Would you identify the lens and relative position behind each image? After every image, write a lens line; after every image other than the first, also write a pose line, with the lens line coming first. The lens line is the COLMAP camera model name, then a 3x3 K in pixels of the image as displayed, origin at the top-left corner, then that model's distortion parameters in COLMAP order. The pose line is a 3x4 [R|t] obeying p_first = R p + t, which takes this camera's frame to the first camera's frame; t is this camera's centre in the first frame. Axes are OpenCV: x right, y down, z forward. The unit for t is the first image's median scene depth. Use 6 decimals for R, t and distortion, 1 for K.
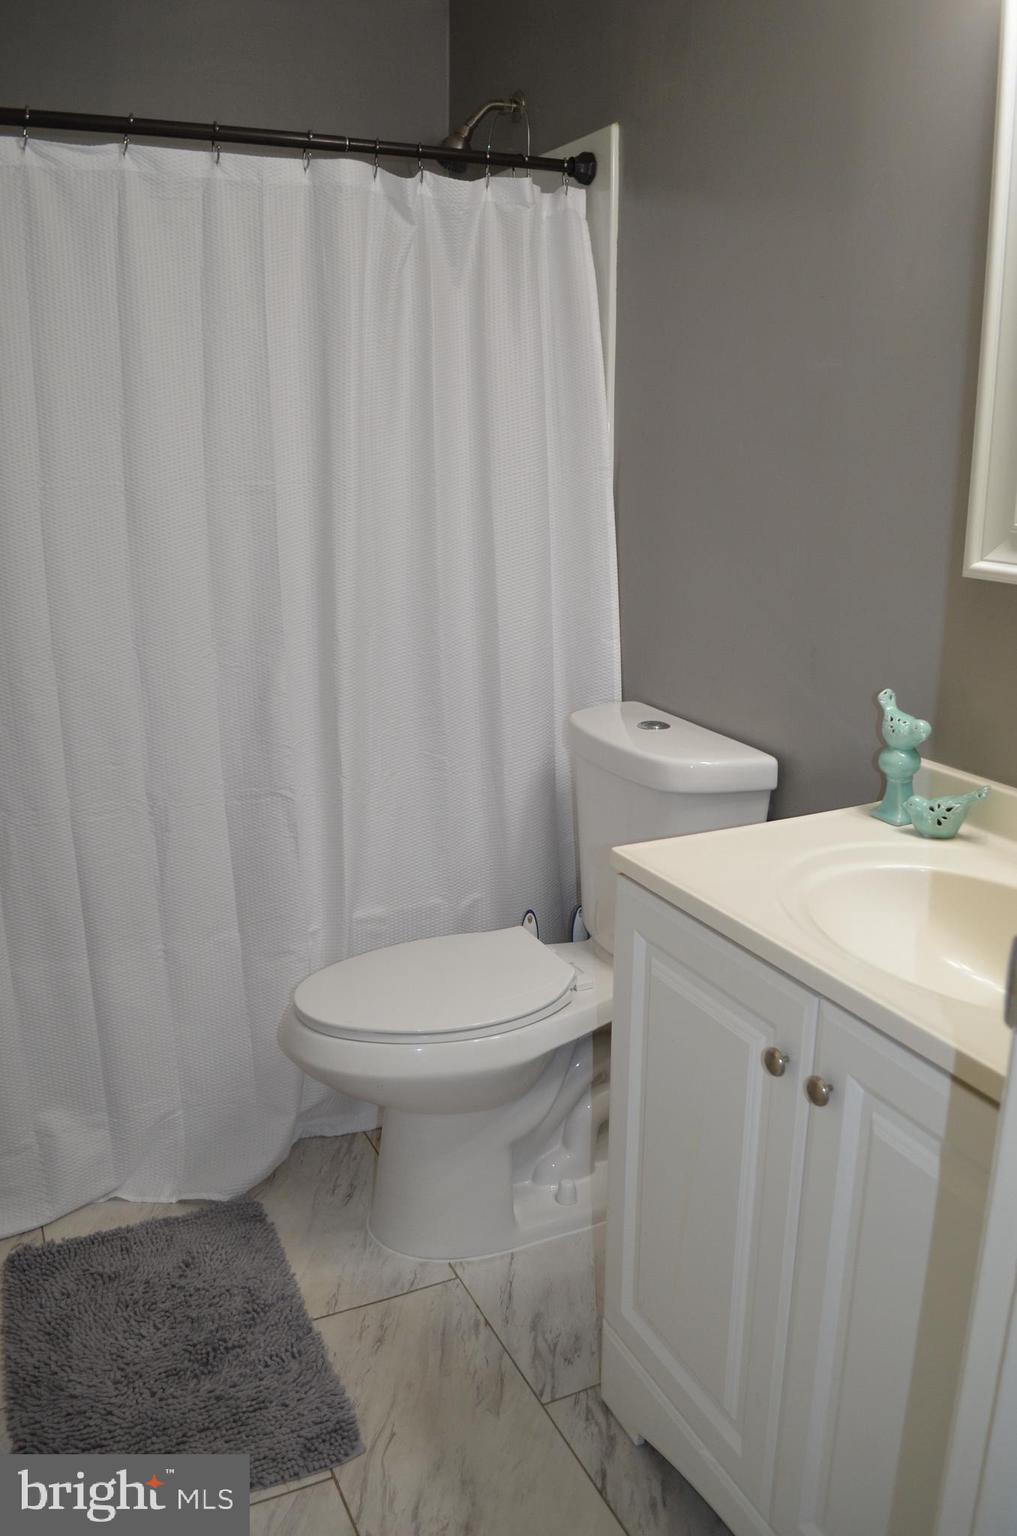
lens RADIAL K [[1187.5, 0, 512.4], [0, 1187.5, 771.0], [0, 0, 1]] dist [-0.087974, 0.011967]
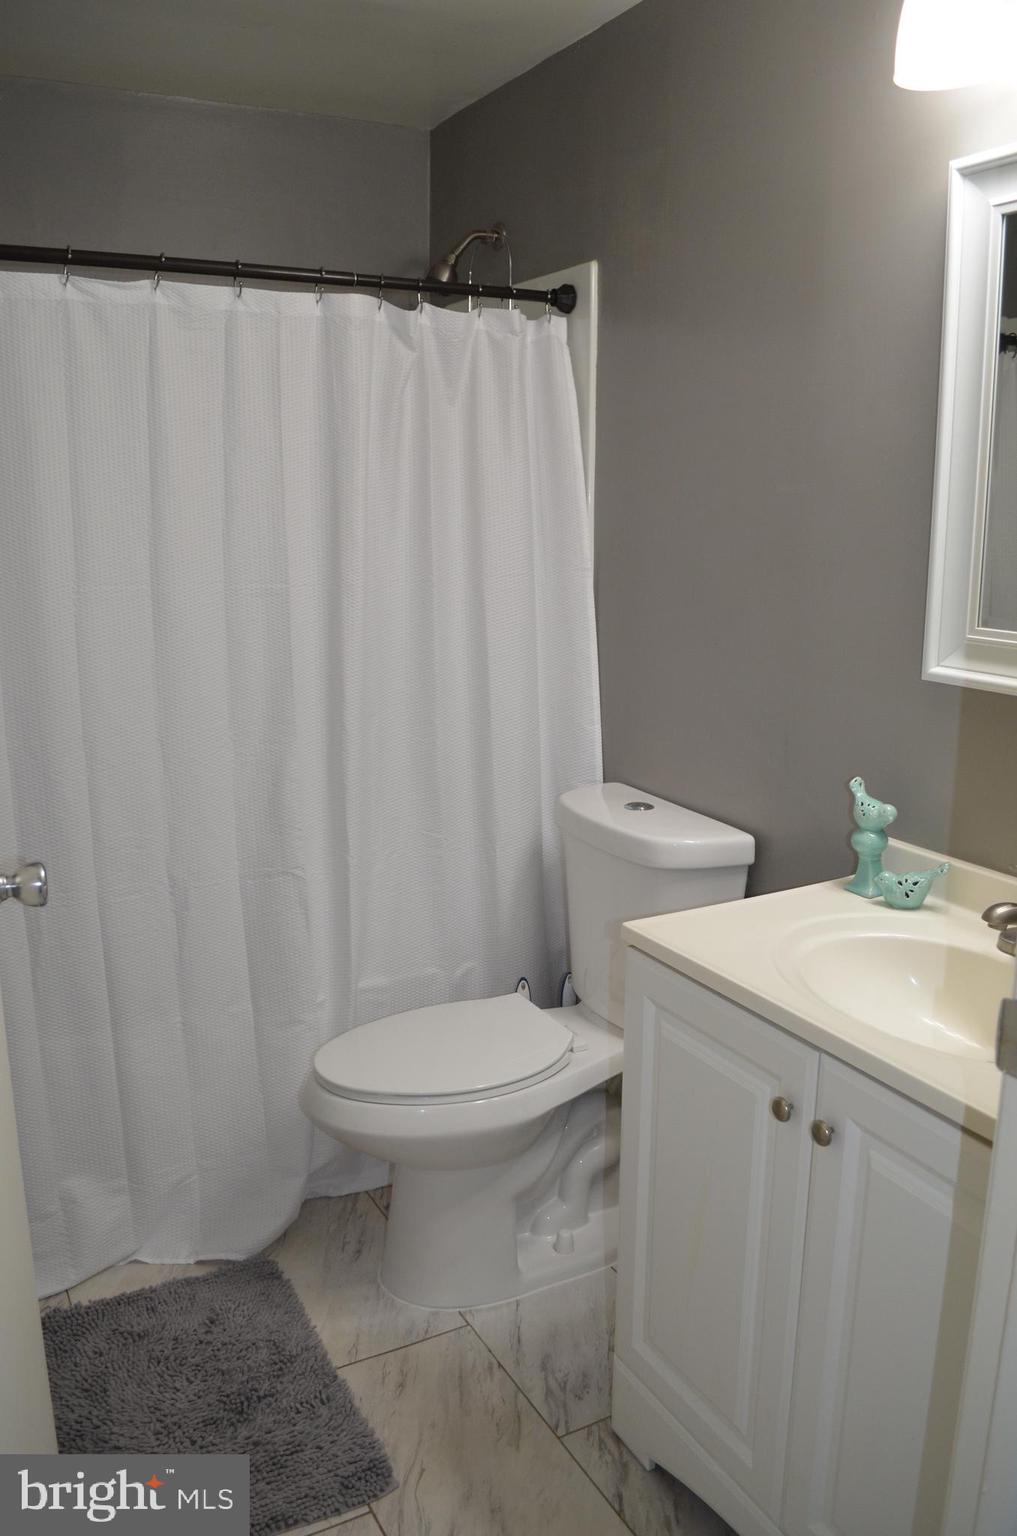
lens RADIAL K [[1187.5, 0, 511.9], [0, 1187.5, 767.8], [0, 0, 1]] dist [-0.087974, 0.011967]
pose [[0.998385, -0.009426, 0.056021, -0.065198], [0.012450, 0.998470, -0.053880, -0.018107], [-0.055427, 0.054490, 0.996975, -0.096885]]
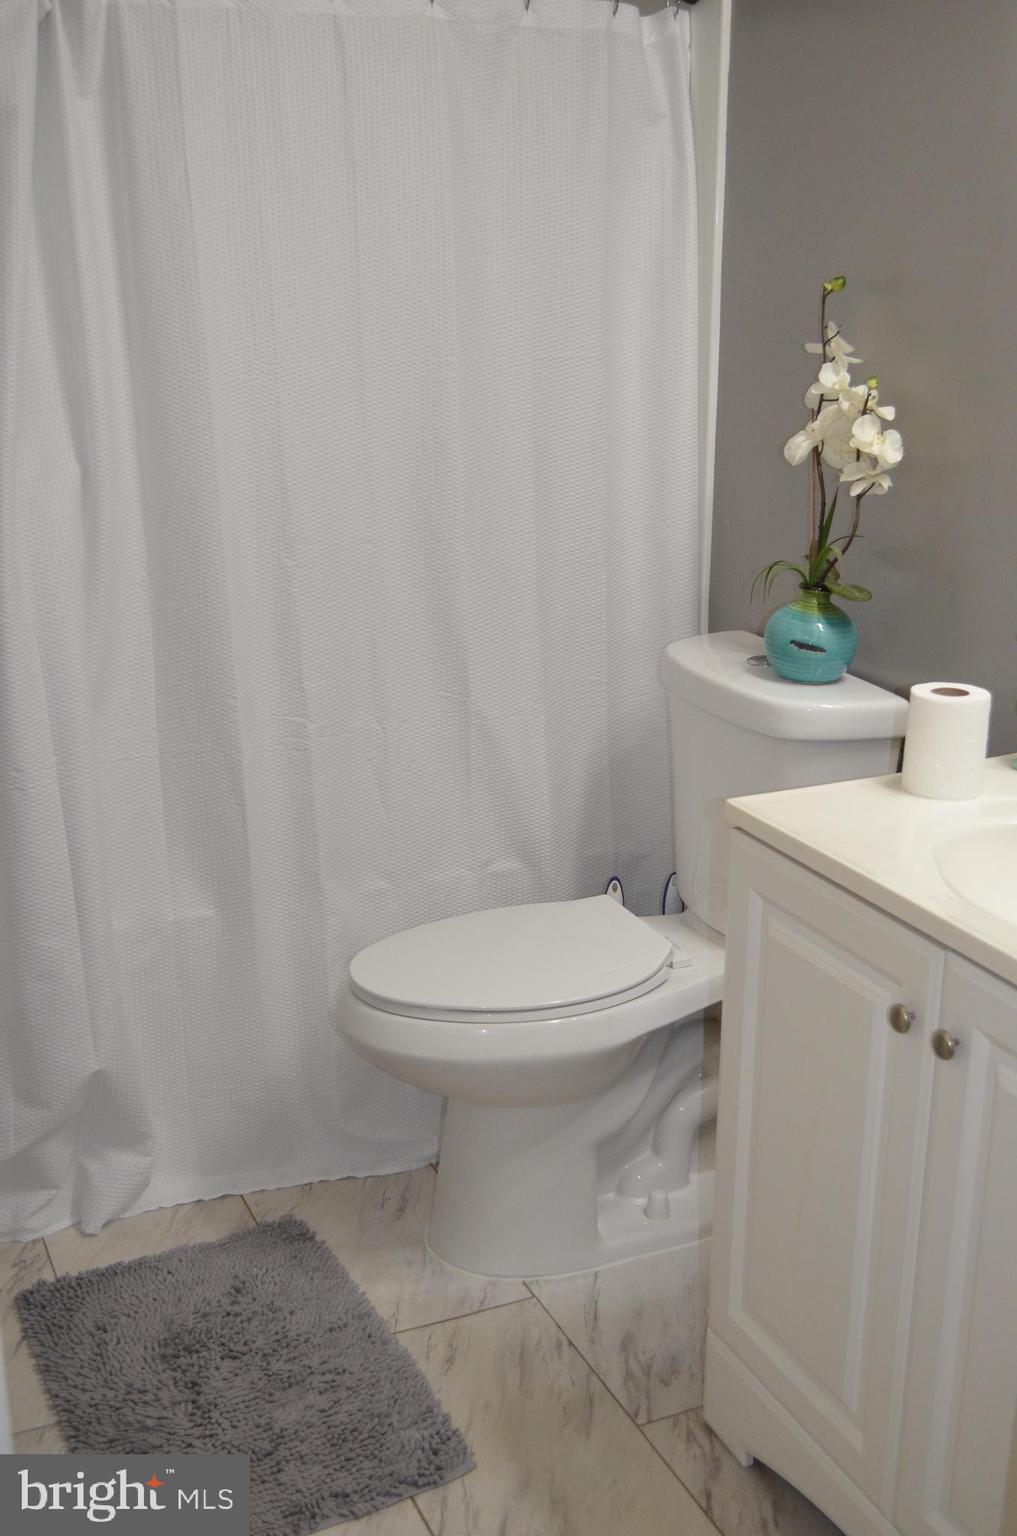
lens RADIAL K [[1694.4, 0, 512.1], [0, 1694.4, 754.4], [0, 0, 1]] dist [-0.066011, 0.000000]
pose [[0.999872, 0.007444, -0.014164, -0.051018], [-0.007023, 0.999539, 0.029552, -0.006187], [0.014377, -0.029449, 0.999463, -0.249813]]
